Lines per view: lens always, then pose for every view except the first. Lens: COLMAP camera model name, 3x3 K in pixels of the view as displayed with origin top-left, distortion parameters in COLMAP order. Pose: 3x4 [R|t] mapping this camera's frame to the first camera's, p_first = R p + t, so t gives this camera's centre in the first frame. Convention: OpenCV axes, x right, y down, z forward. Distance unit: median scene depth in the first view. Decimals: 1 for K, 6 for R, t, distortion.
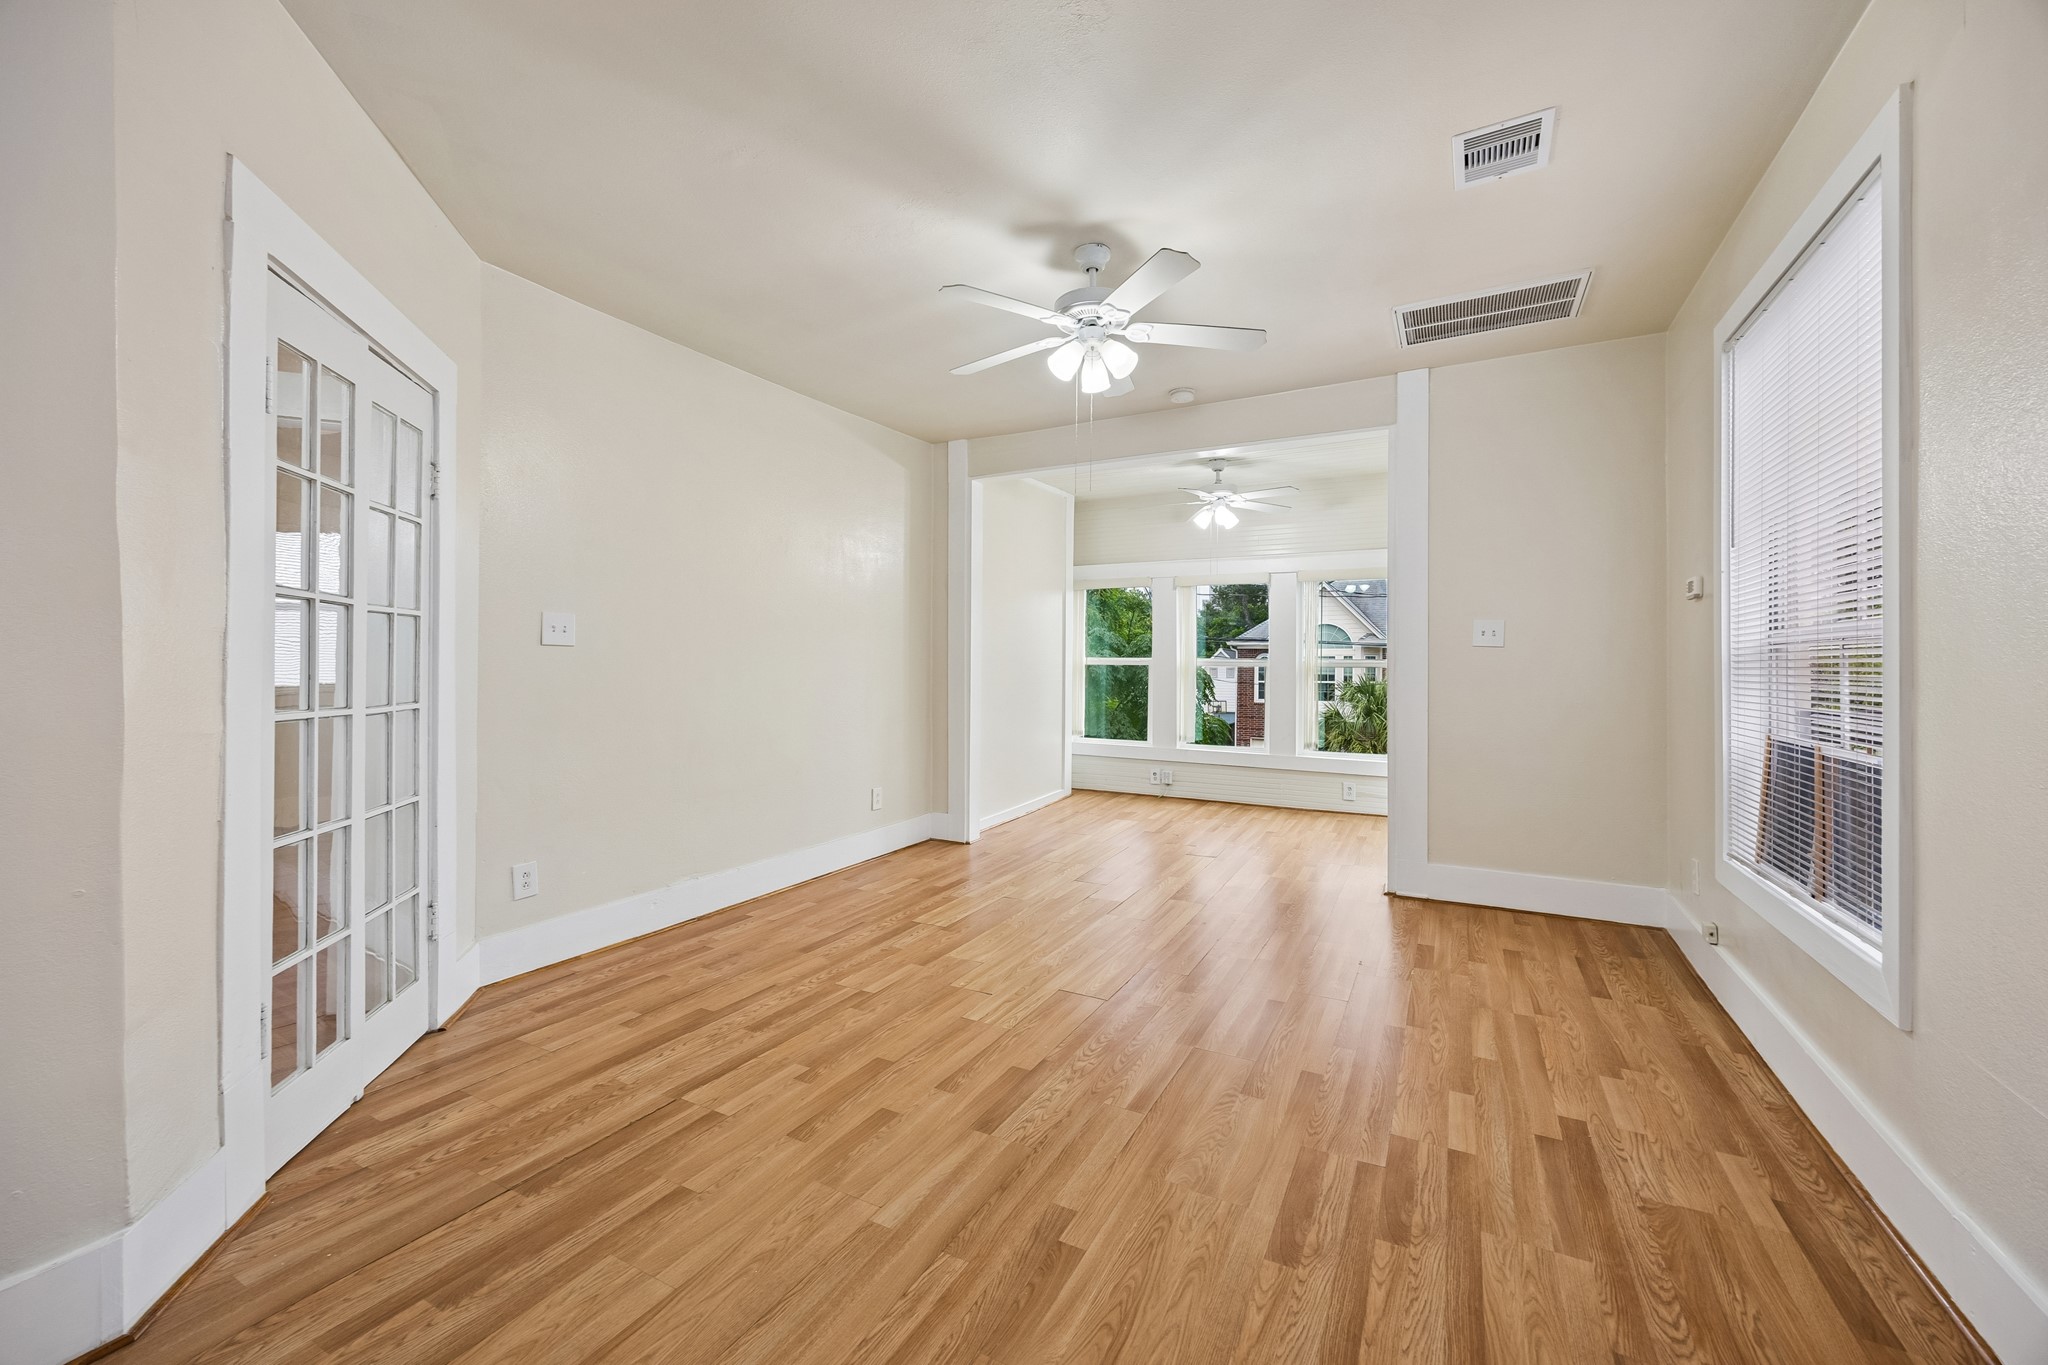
lens RADIAL K [[791.3, 0, 1030.4], [0, 791.3, 670.5], [0, 0, 1]] dist [-0.001148, -0.000350]
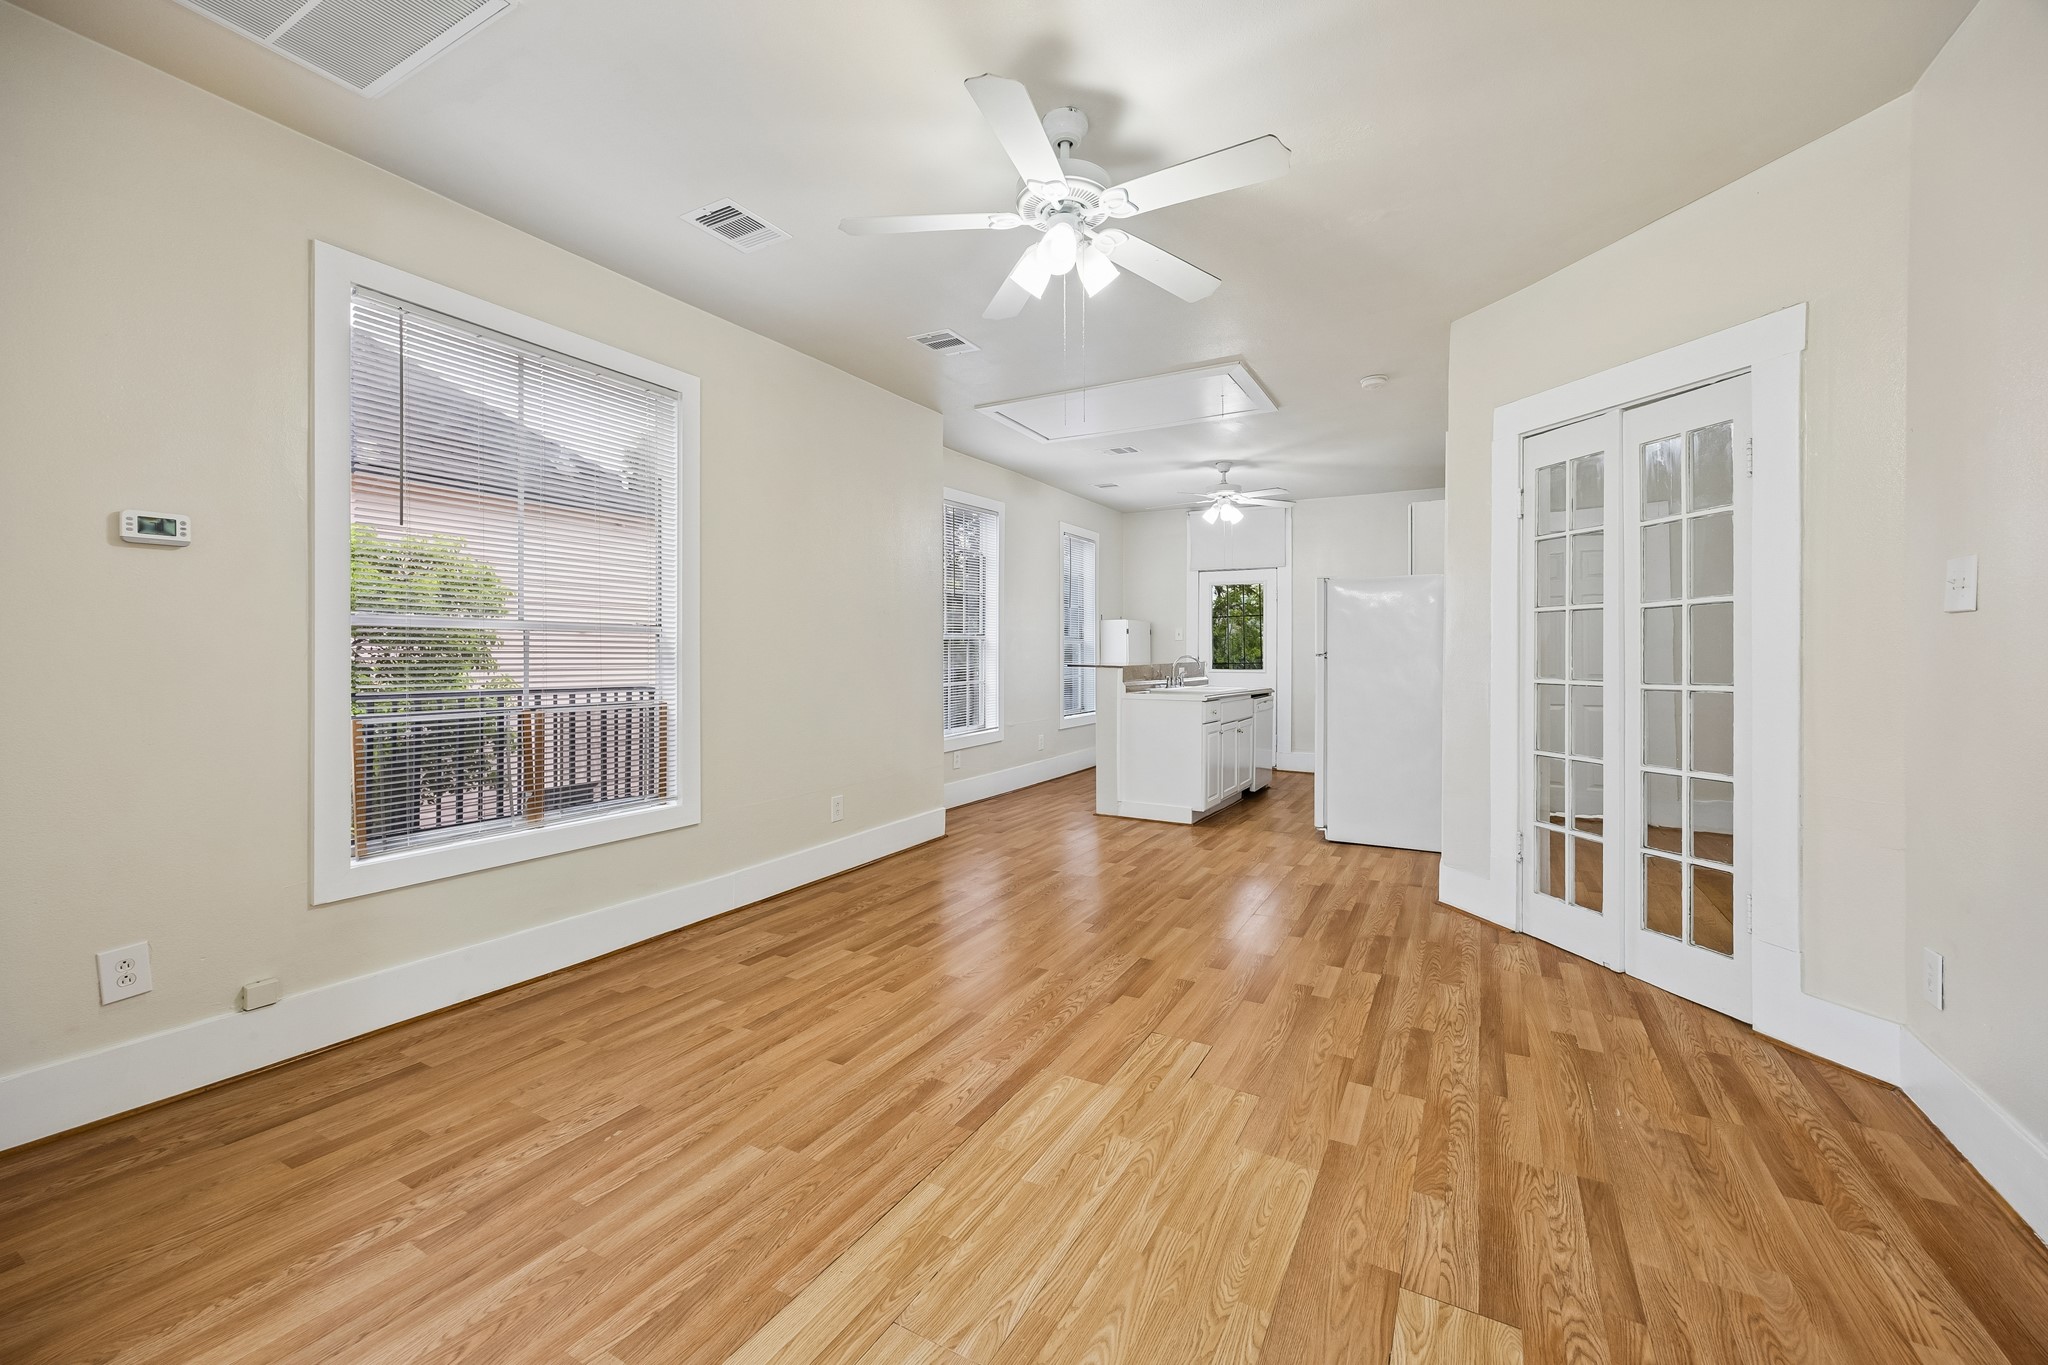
lens RADIAL K [[791.3, 0, 1008.7], [0, 791.3, 665.2], [0, 0, 1]] dist [-0.001148, -0.000350]
pose [[-0.998812, 0.001411, 0.048702, 0.089388], [0.001870, 0.999954, 0.009384, 0.001114], [-0.048686, 0.009464, -0.998769, 1.747297]]
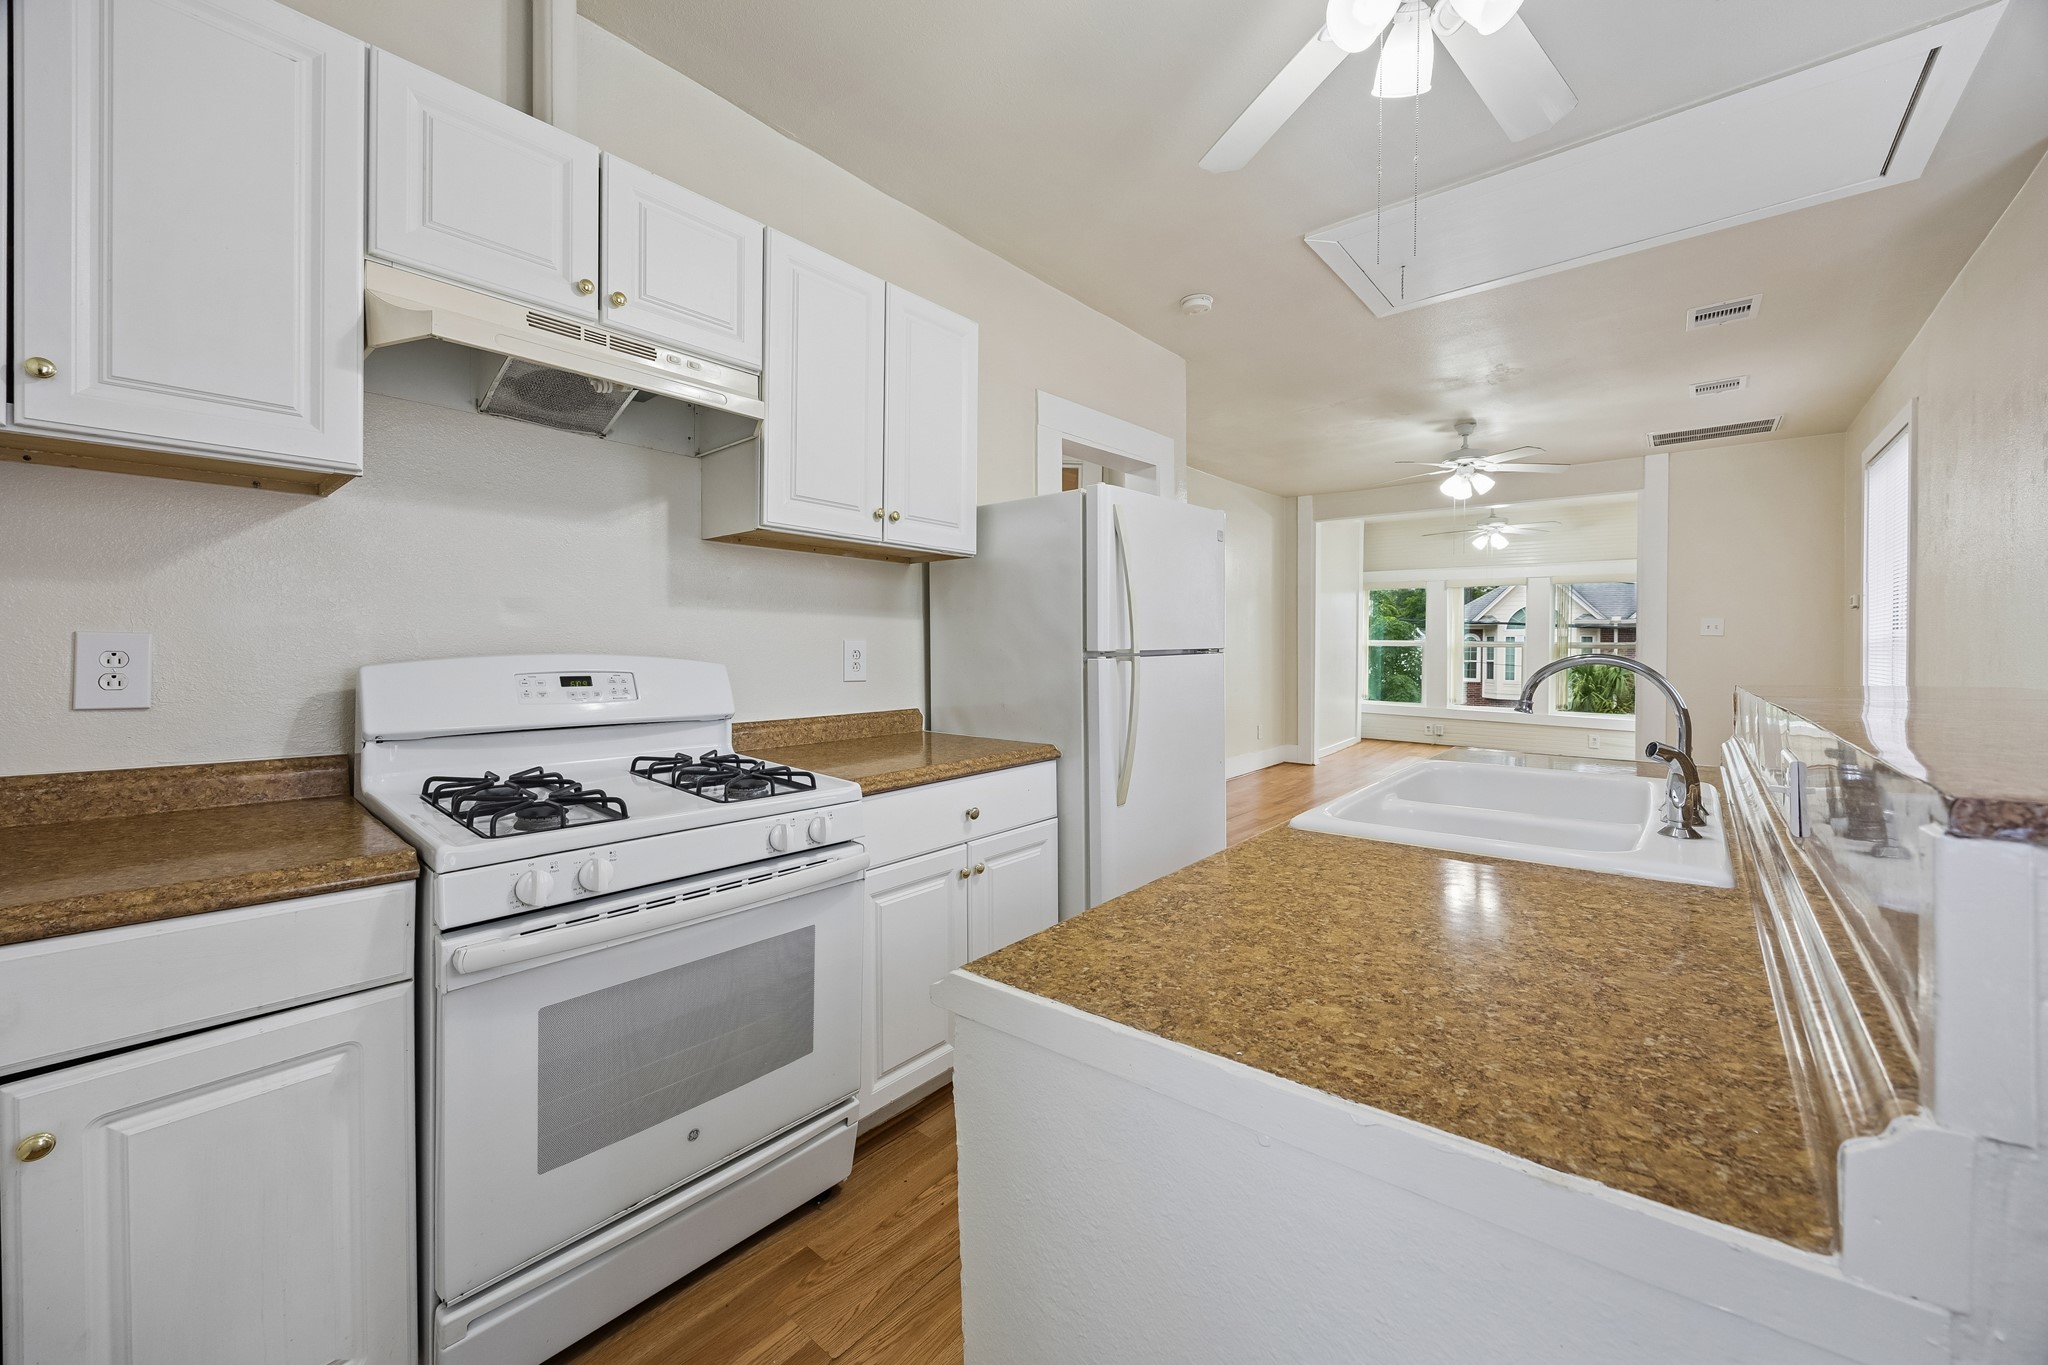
lens RADIAL K [[791.3, 0, 1019.2], [0, 791.3, 646.0], [0, 0, 1]] dist [-0.001148, -0.000350]
pose [[0.978994, 0.001028, -0.203885, -0.555630], [-0.001998, 0.999988, -0.004552, 0.001158], [0.203878, 0.004864, 0.978984, -1.011178]]
